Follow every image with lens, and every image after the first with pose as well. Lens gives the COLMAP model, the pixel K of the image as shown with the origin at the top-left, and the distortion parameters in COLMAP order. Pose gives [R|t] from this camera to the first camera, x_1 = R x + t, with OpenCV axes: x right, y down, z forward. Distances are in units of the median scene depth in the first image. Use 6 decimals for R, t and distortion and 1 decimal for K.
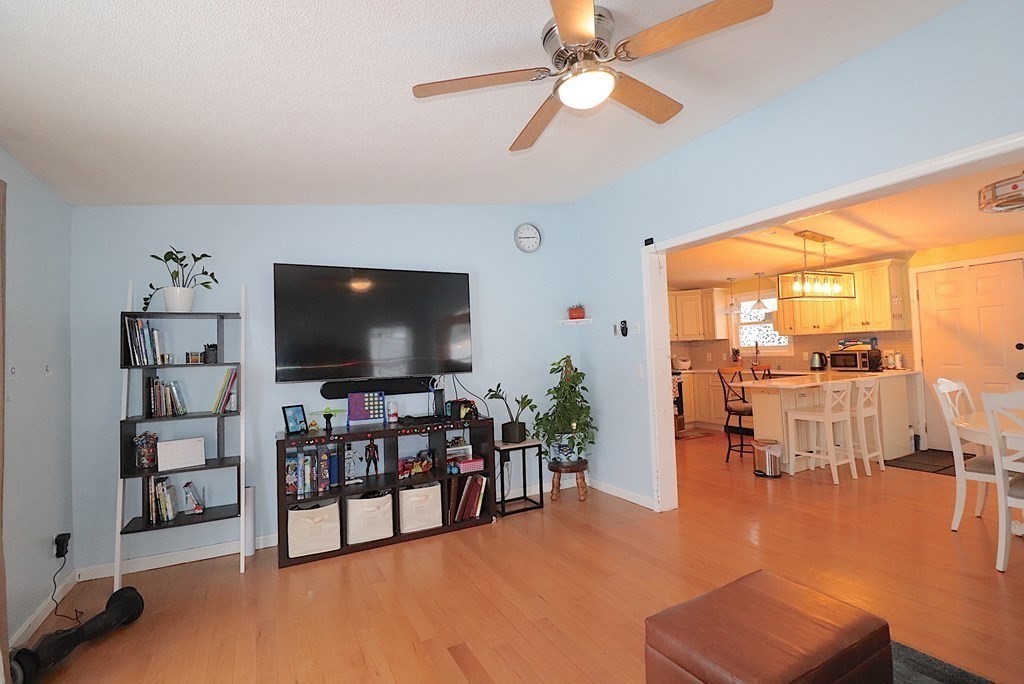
lens RADIAL K [[480.6, 0, 510.7], [0, 480.6, 336.5], [0, 0, 1]] dist [-0.006666, -0.006559]
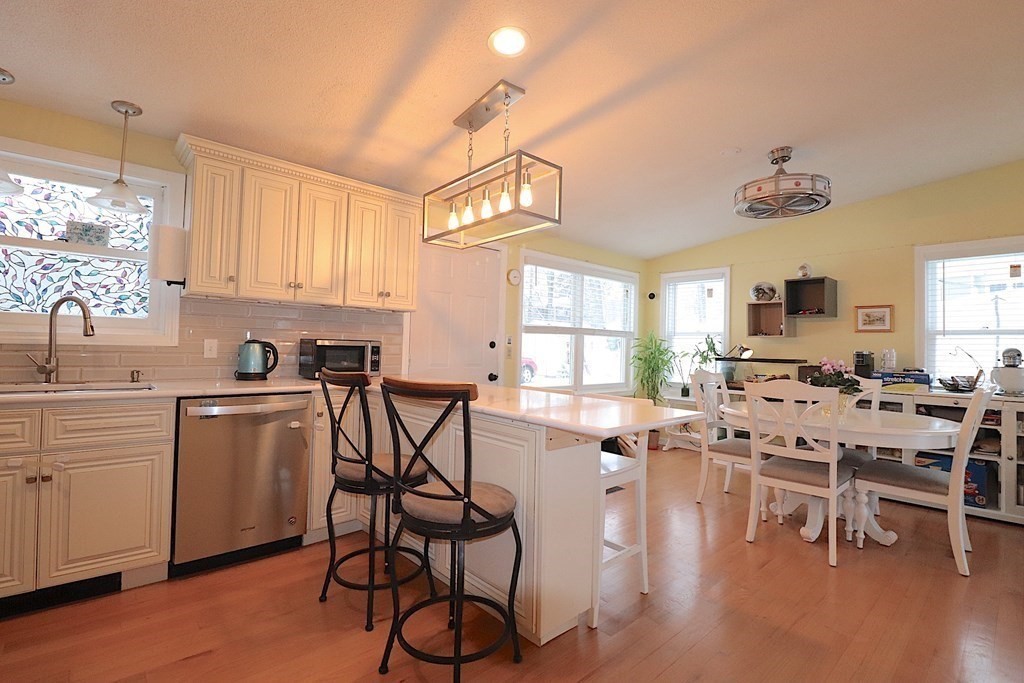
lens RADIAL K [[480.6, 0, 510.7], [0, 480.6, 330.5], [0, 0, 1]] dist [-0.006666, -0.006559]
pose [[-0.268081, 0.055244, 0.961811, 0.151809], [-0.054595, 0.995879, -0.072418, 0.050505], [-0.961848, -0.071924, -0.263960, 1.027921]]
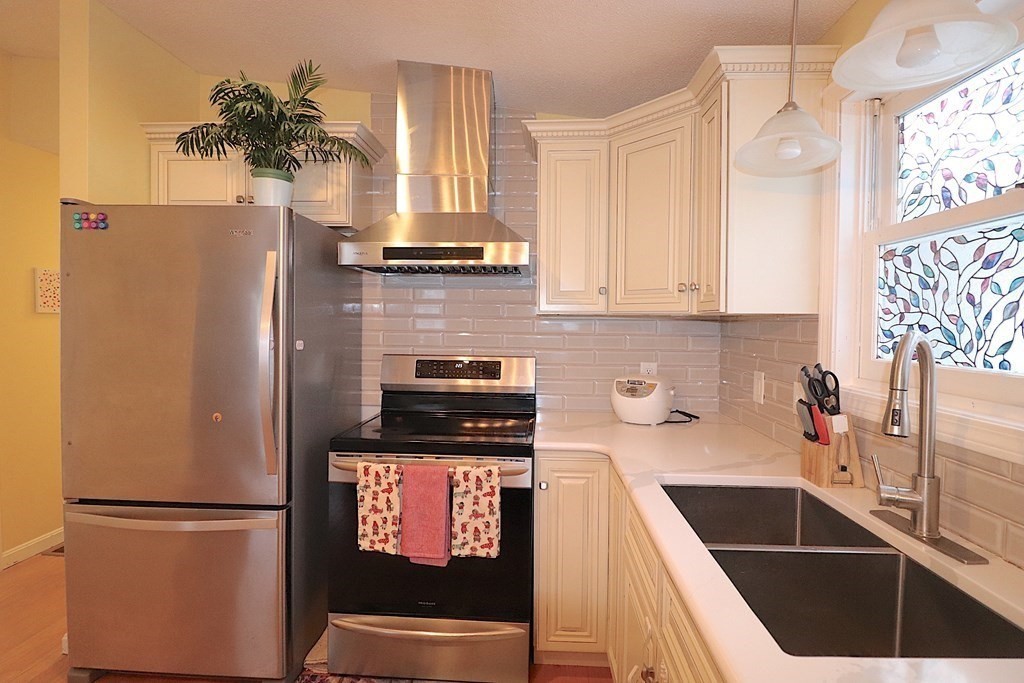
lens RADIAL K [[480.6, 0, 517.1], [0, 480.6, 332.9], [0, 0, 1]] dist [-0.006666, -0.006559]
pose [[0.865840, 0.059719, -0.496745, 0.625706], [-0.027436, 0.997024, 0.072041, 0.002707], [0.499569, -0.048747, 0.864902, 1.074775]]
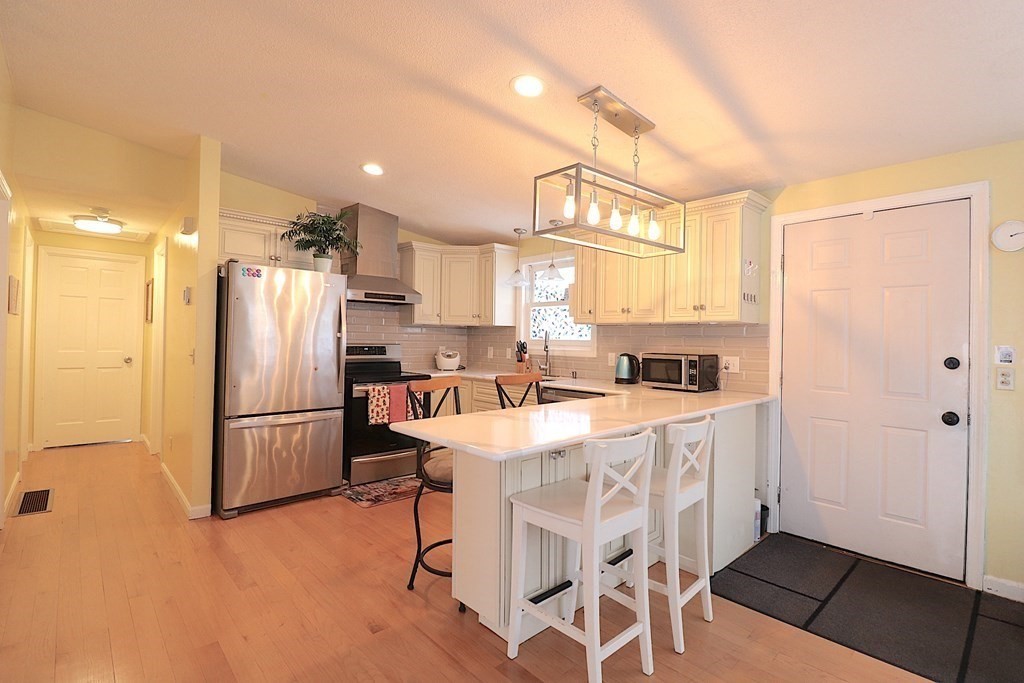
lens RADIAL K [[480.6, 0, 503.6], [0, 480.6, 338.1], [0, 0, 1]] dist [-0.006666, -0.006559]
pose [[0.967641, 0.053719, 0.246546, 0.390637], [-0.061271, 0.997855, 0.023057, 0.009851], [-0.244778, -0.037417, 0.968857, 0.518602]]
